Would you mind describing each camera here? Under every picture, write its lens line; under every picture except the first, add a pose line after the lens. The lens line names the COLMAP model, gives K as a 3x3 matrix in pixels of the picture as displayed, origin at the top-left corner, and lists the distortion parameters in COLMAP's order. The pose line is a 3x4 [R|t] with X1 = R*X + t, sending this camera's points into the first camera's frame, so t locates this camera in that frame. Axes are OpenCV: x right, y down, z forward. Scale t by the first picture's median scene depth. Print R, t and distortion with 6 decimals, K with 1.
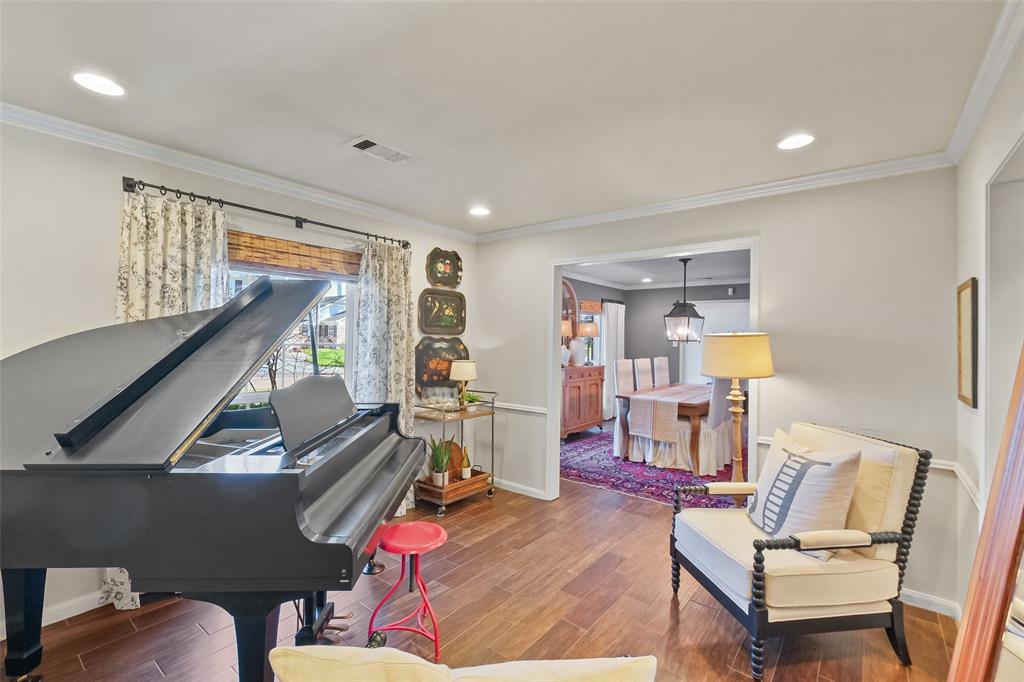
lens RADIAL K [[450.0, 0, 513.1], [0, 450.0, 339.7], [0, 0, 1]] dist [0.000982, -0.002064]
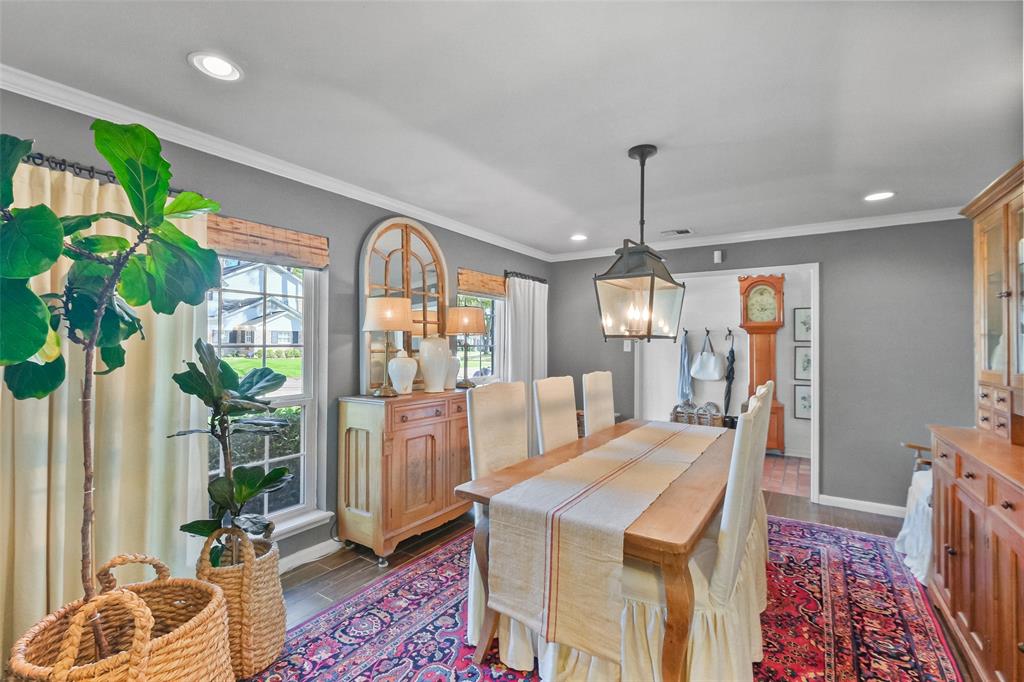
lens RADIAL K [[450.0, 0, 512.7], [0, 450.0, 343.2], [0, 0, 1]] dist [0.000982, -0.002064]
pose [[0.996468, -0.006705, 0.083708, 0.157428], [0.007232, 0.999956, -0.005988, 0.007202], [-0.083664, 0.006572, 0.996472, 0.413596]]
